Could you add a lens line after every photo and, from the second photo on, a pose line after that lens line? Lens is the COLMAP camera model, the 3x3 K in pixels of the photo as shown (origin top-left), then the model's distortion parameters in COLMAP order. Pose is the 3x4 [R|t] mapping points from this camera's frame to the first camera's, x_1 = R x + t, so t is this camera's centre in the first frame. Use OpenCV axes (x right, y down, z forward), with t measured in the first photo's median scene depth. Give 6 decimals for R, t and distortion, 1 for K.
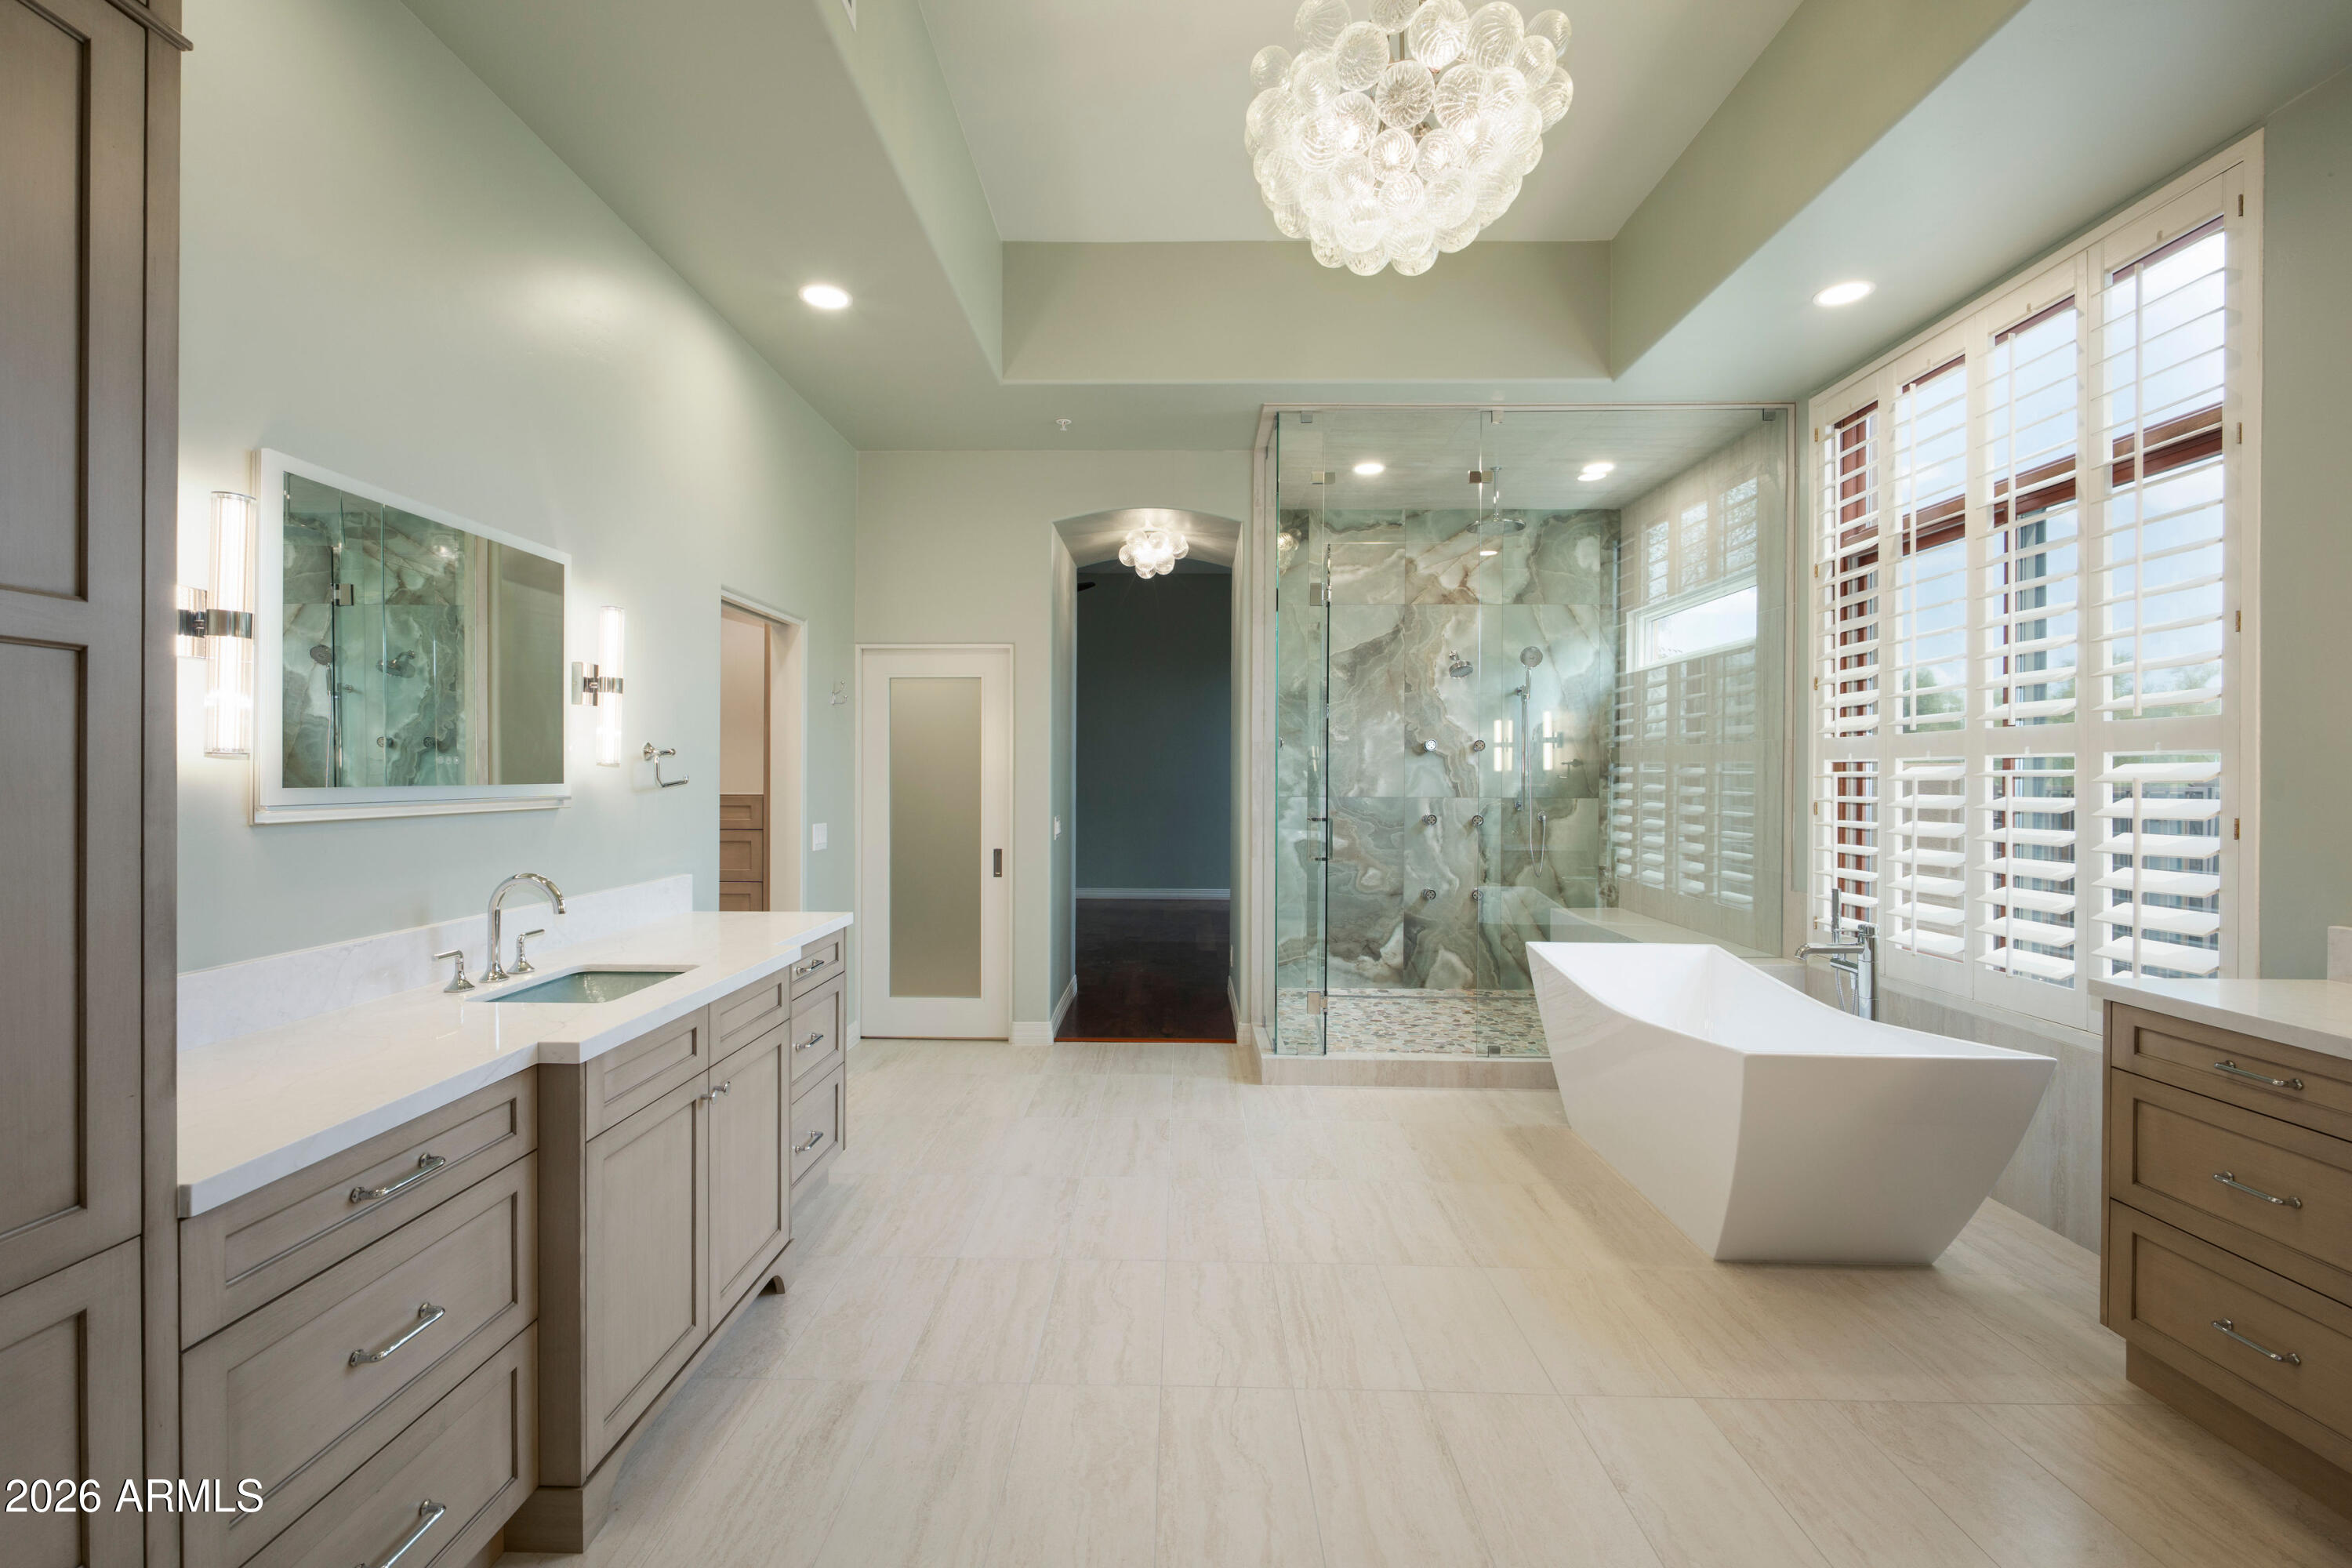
lens RADIAL K [[1016.5, 0, 1168.3], [0, 1016.5, 784.0], [0, 0, 1]] dist [0.000094, 0.000023]
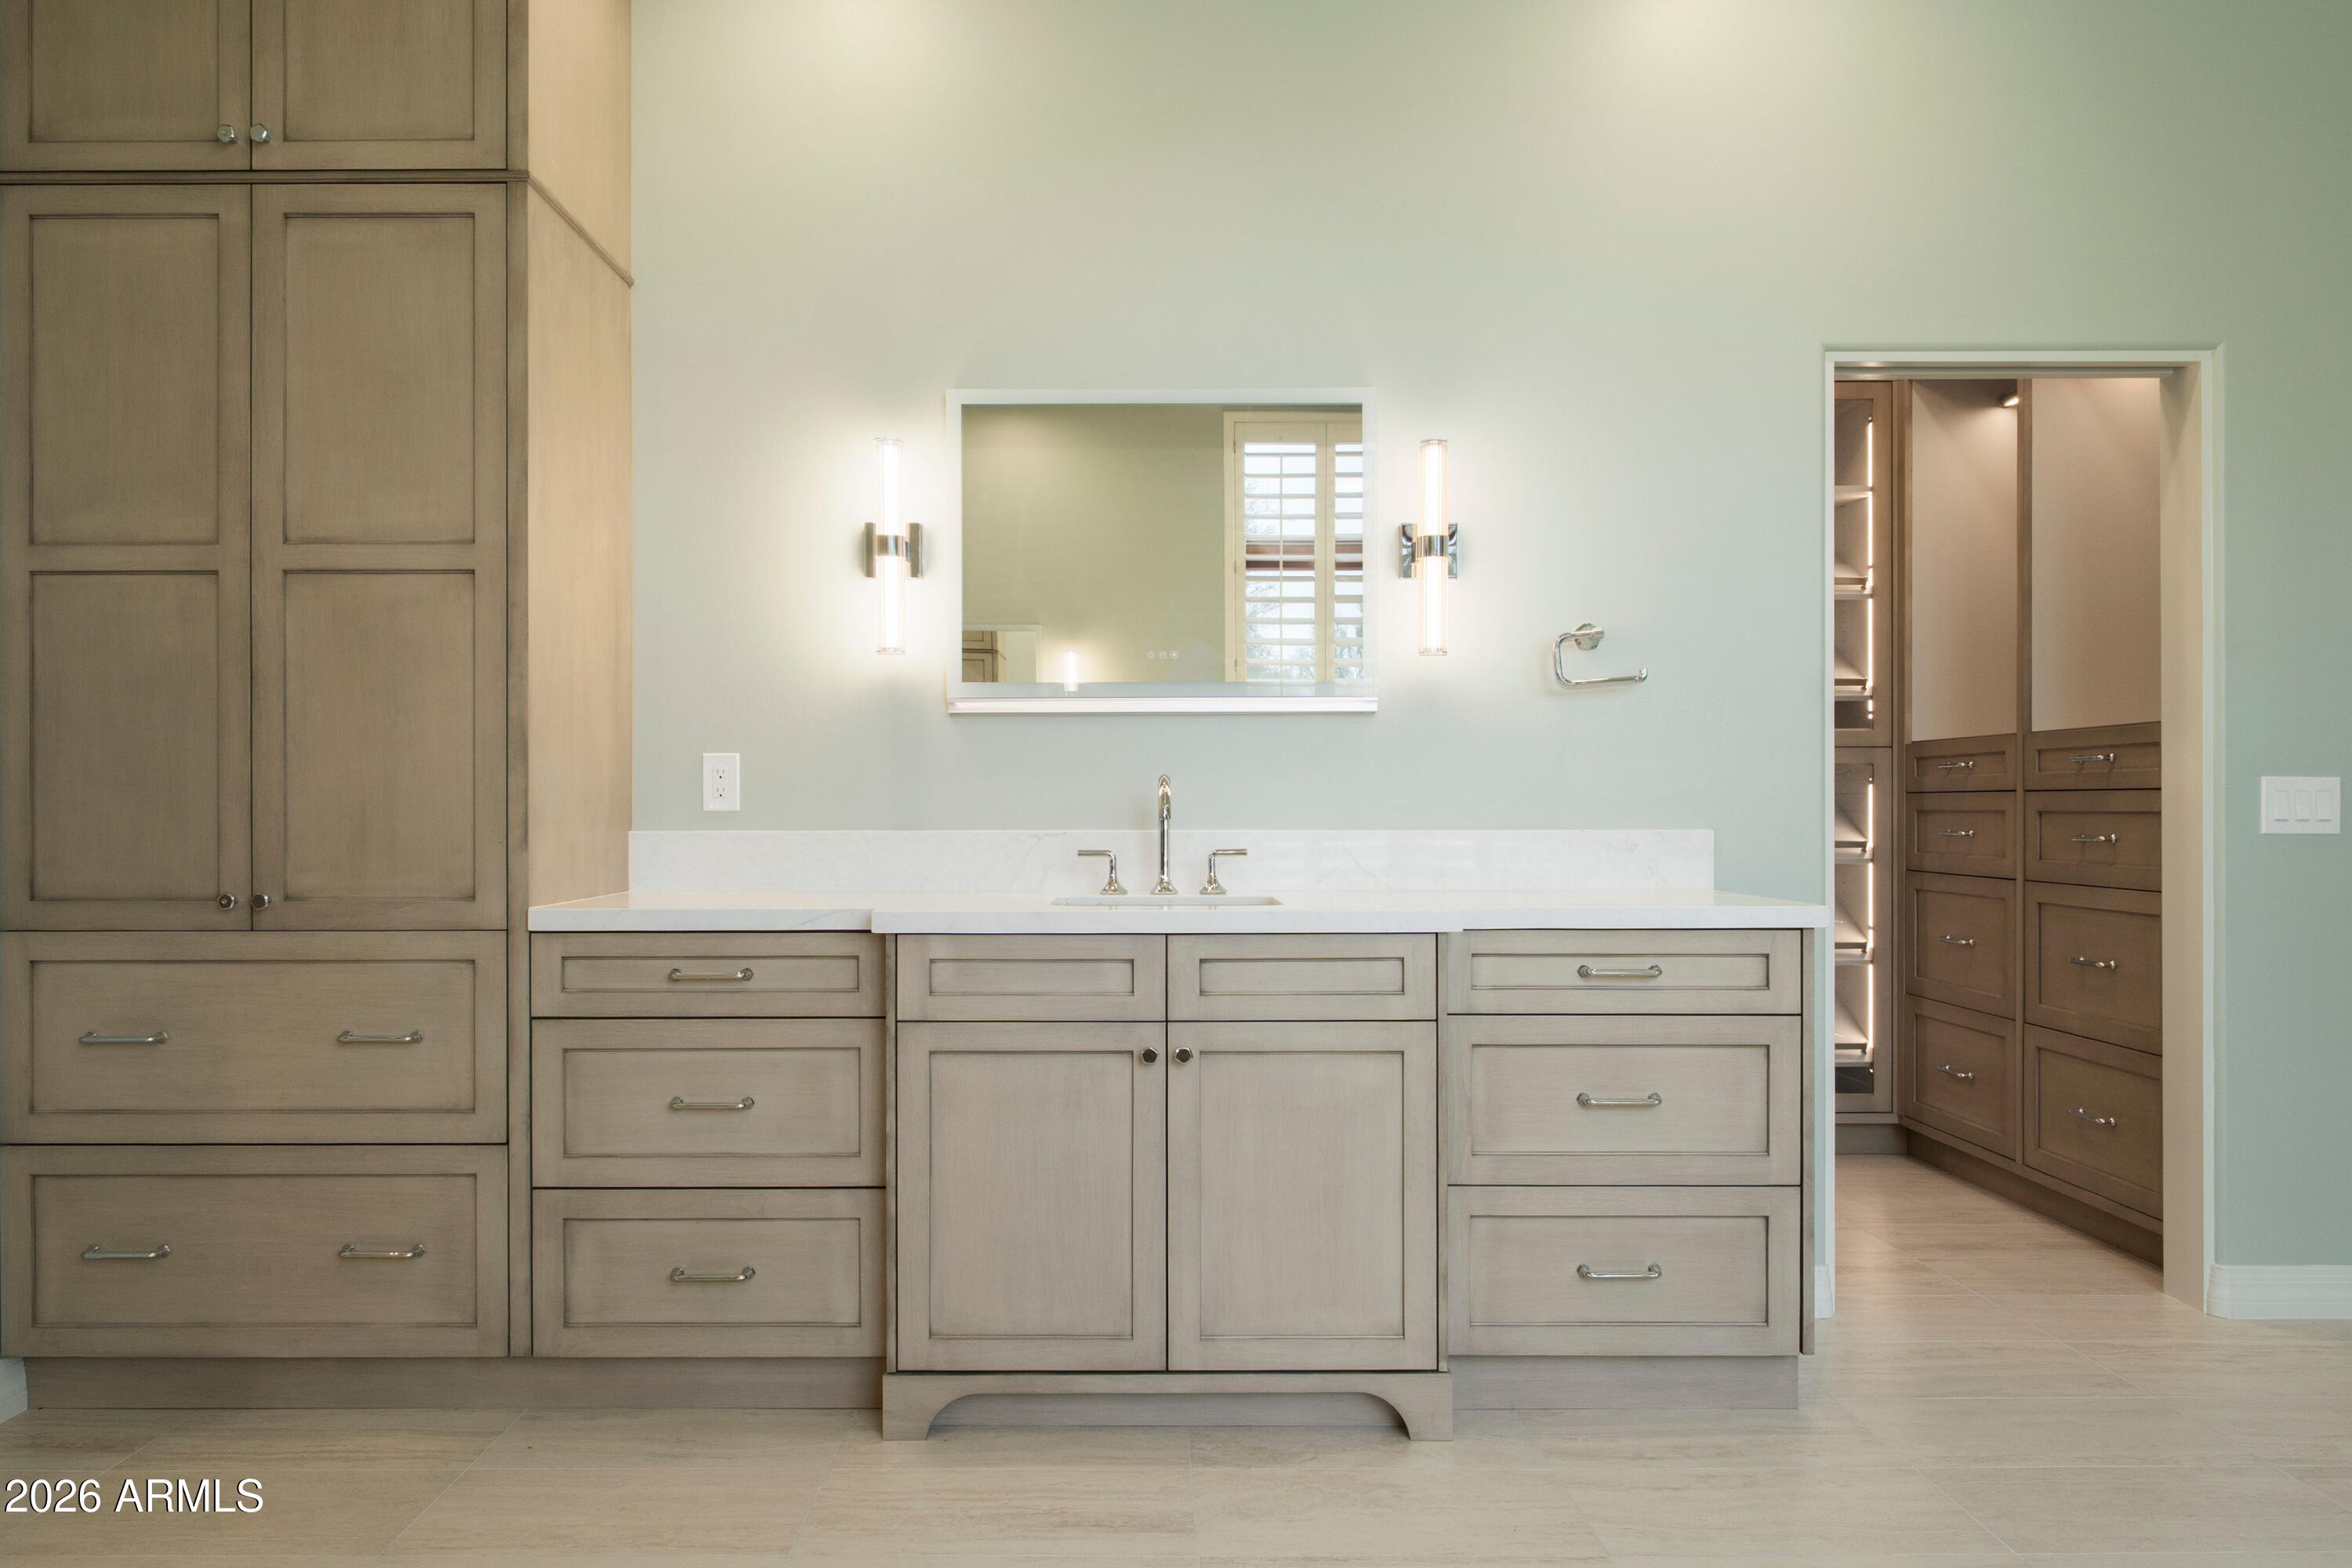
lens RADIAL K [[1614.1, 0, 1171.2], [0, 1614.1, 788.5], [0, 0, 1]] dist [-0.012820, -0.001575]
pose [[0.027118, -0.012169, -0.999558, 0.902407], [-0.007428, 0.999896, -0.012374, 0.138247], [0.999605, 0.007761, 0.027025, 1.135283]]
